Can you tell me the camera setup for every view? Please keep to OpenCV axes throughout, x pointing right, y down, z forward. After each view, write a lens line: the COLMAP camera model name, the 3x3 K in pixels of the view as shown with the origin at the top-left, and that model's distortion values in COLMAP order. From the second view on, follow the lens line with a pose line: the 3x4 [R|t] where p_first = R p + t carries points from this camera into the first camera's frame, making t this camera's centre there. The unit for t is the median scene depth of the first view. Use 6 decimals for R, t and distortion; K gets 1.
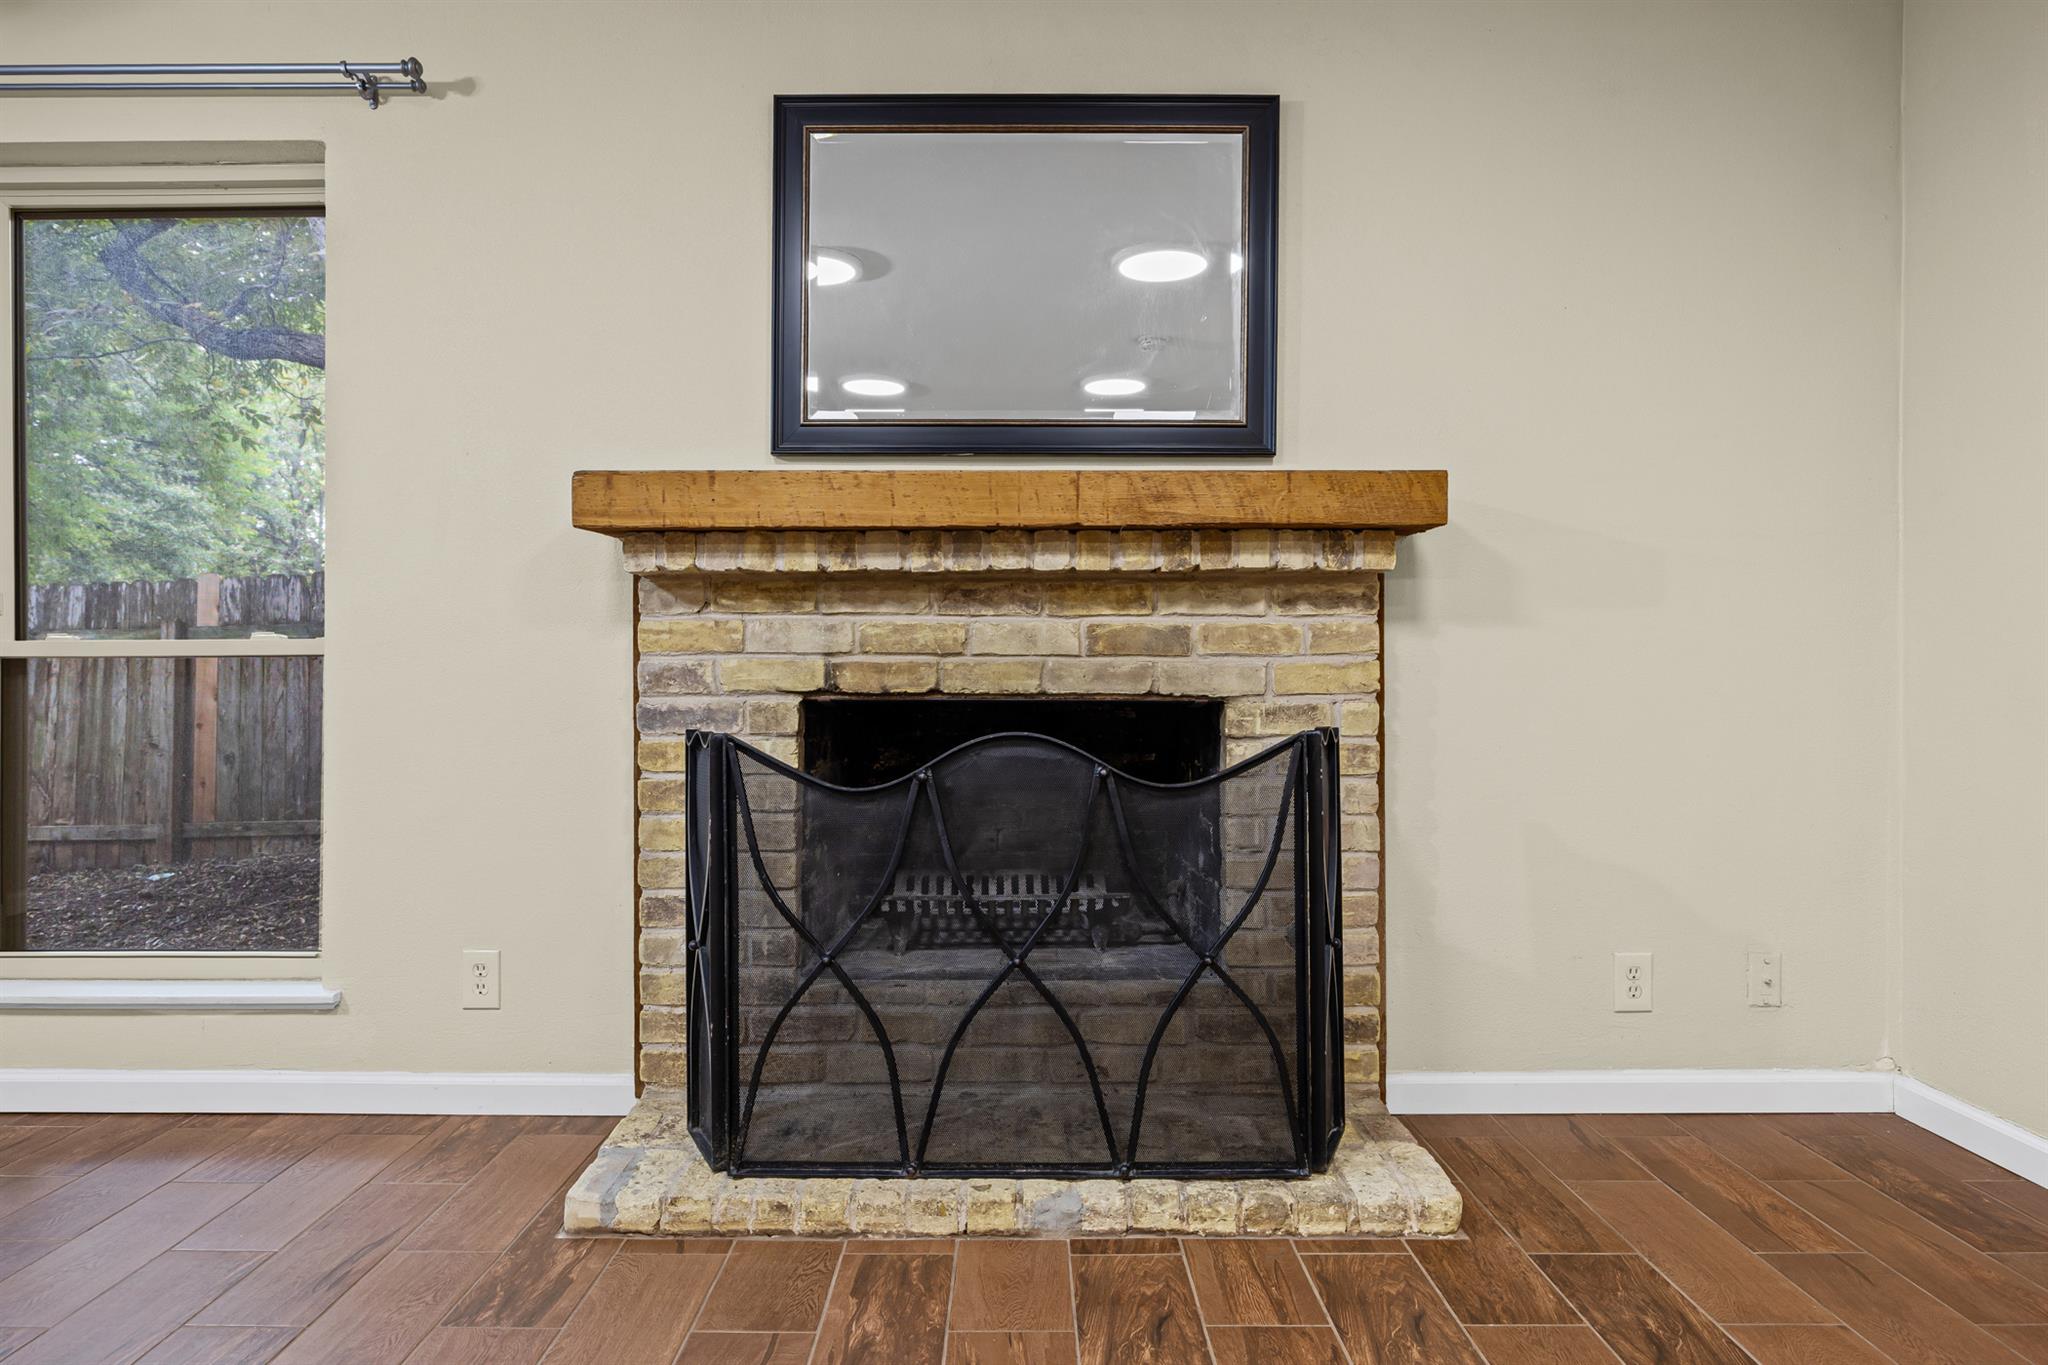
lens RADIAL K [[1215.3, 0, 1026.8], [0, 1215.3, 686.5], [0, 0, 1]] dist [-0.005810, -0.000801]
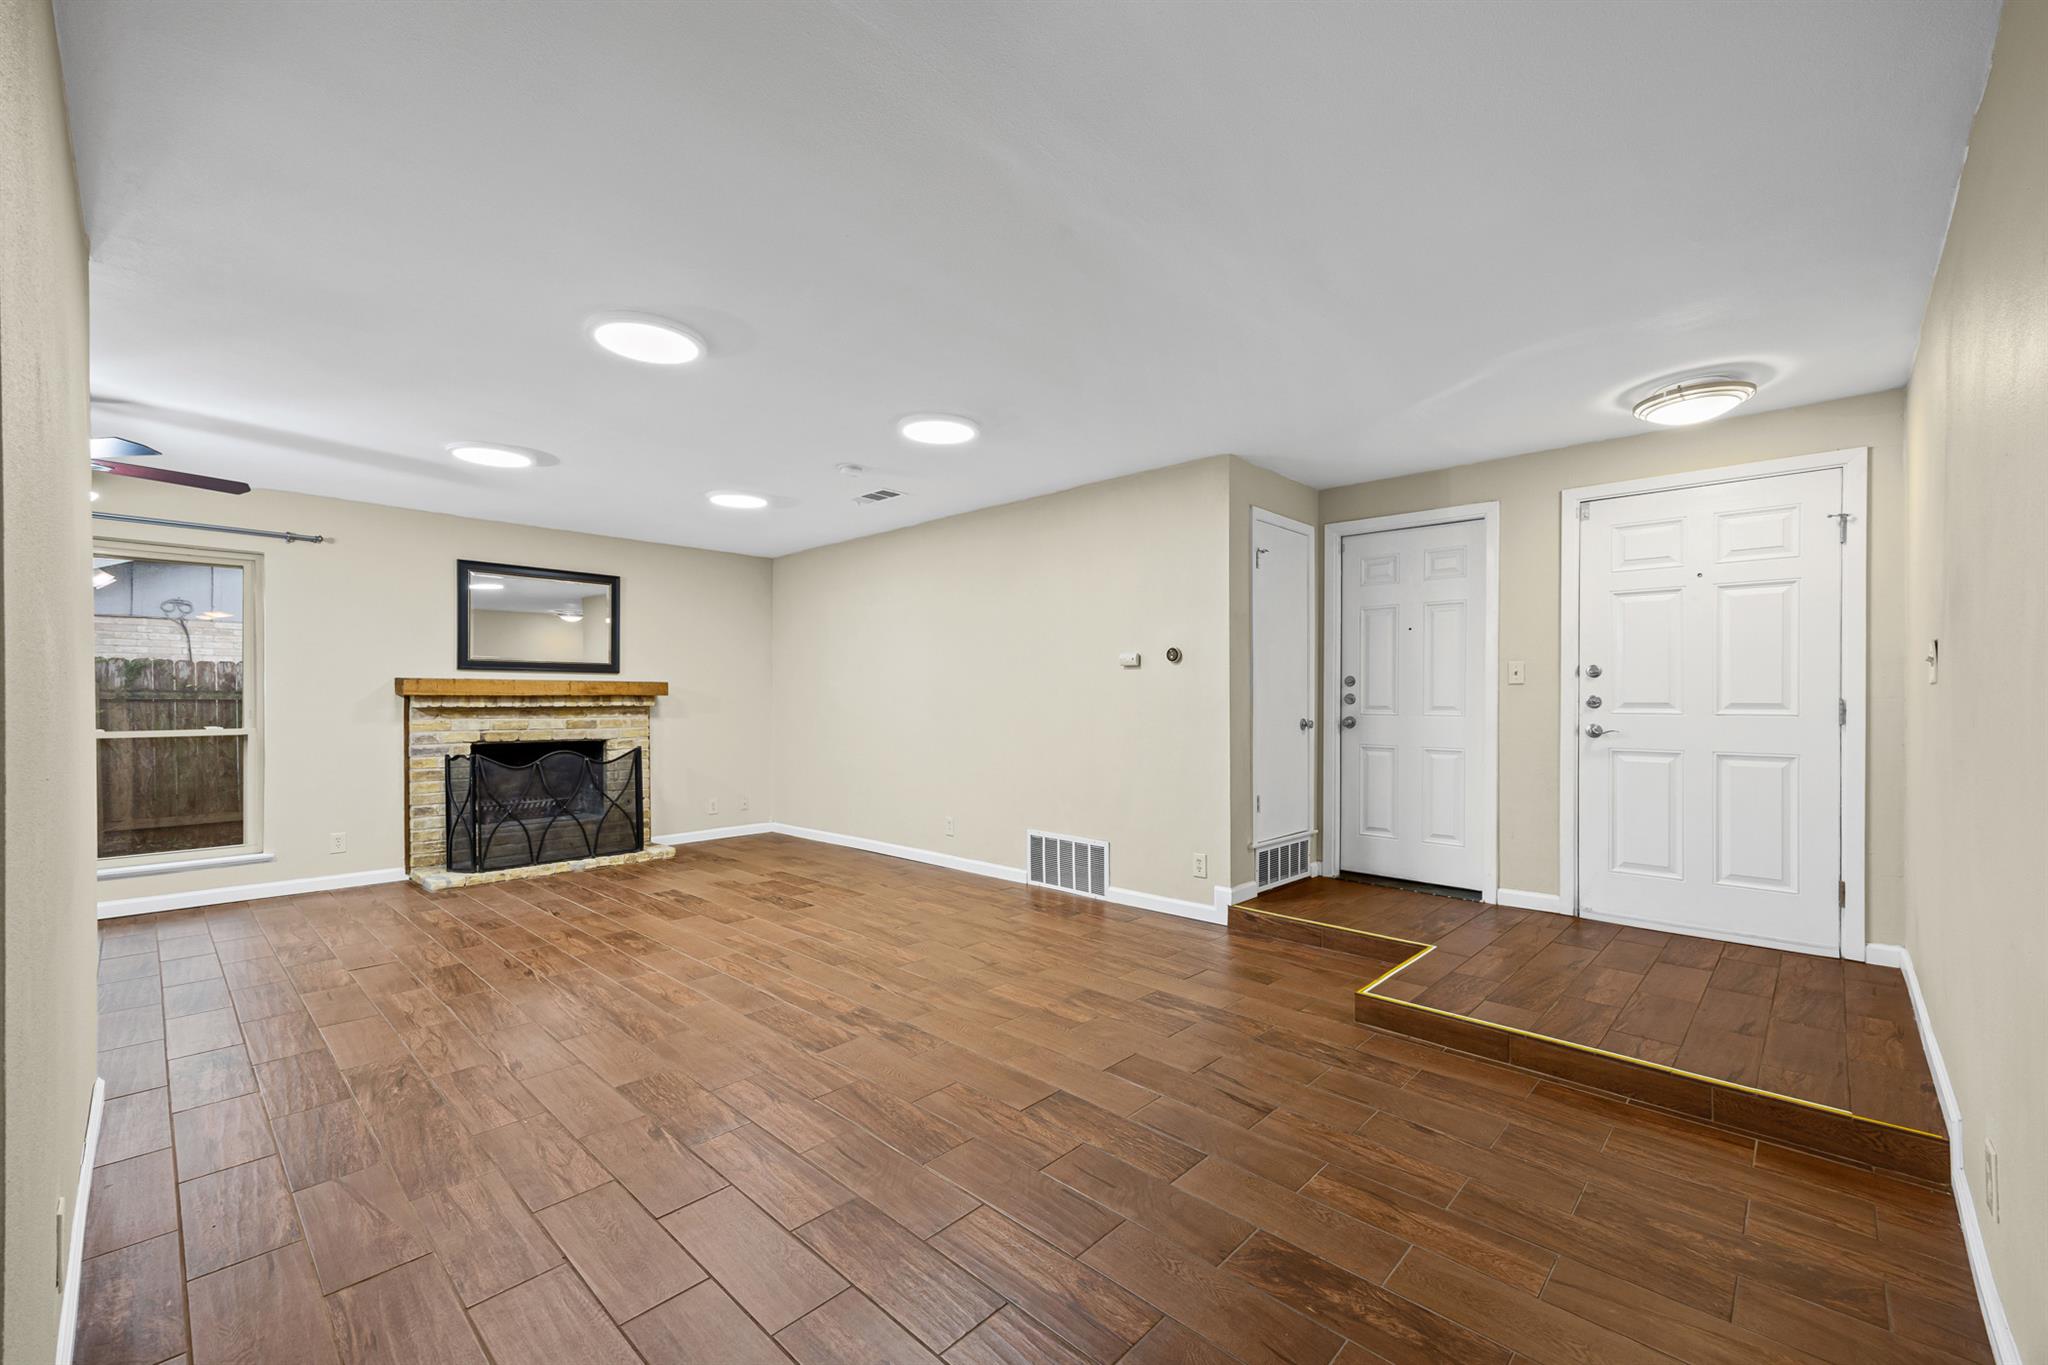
lens RADIAL K [[839.1, 0, 1019.9], [0, 839.1, 703.3], [0, 0, 1]] dist [0.009572, -0.000076]
pose [[0.695528, -0.004334, 0.718485, -0.815974], [0.004822, 0.999987, 0.001365, -0.099738], [-0.718482, 0.002515, 0.695541, -1.719528]]
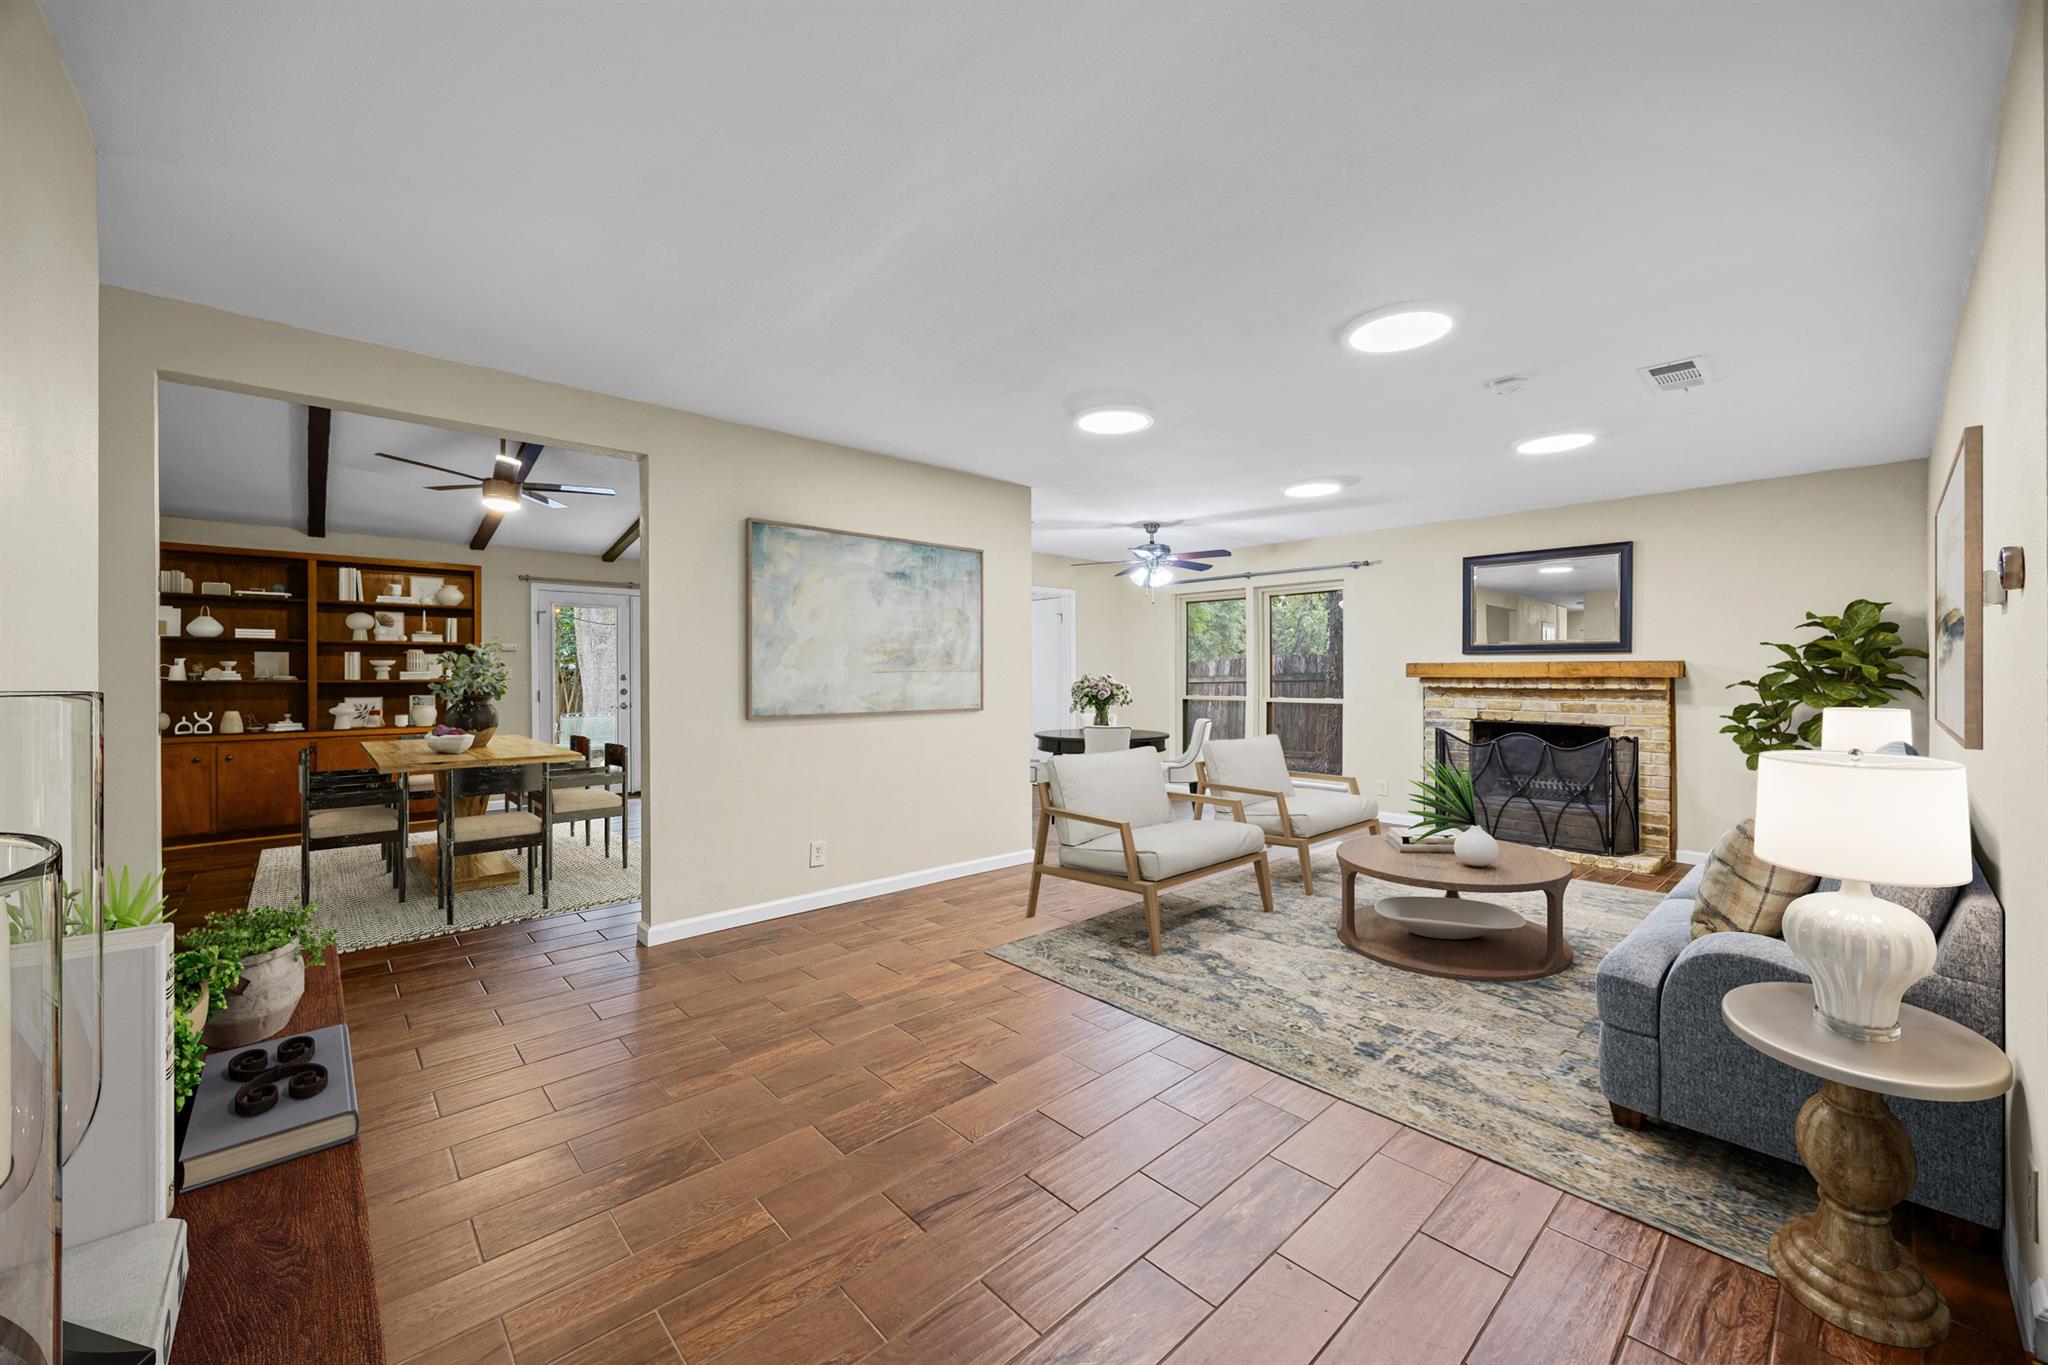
lens RADIAL K [[780.2, 0, 1021.9], [0, 780.2, 674.8], [0, 0, 1]] dist [-0.002455, 0.000020]
pose [[0.671420, -0.000684, -0.741077, 0.674554], [-0.005065, 0.999972, -0.005513, -0.113046], [0.741060, 0.007455, 0.671398, -1.652717]]
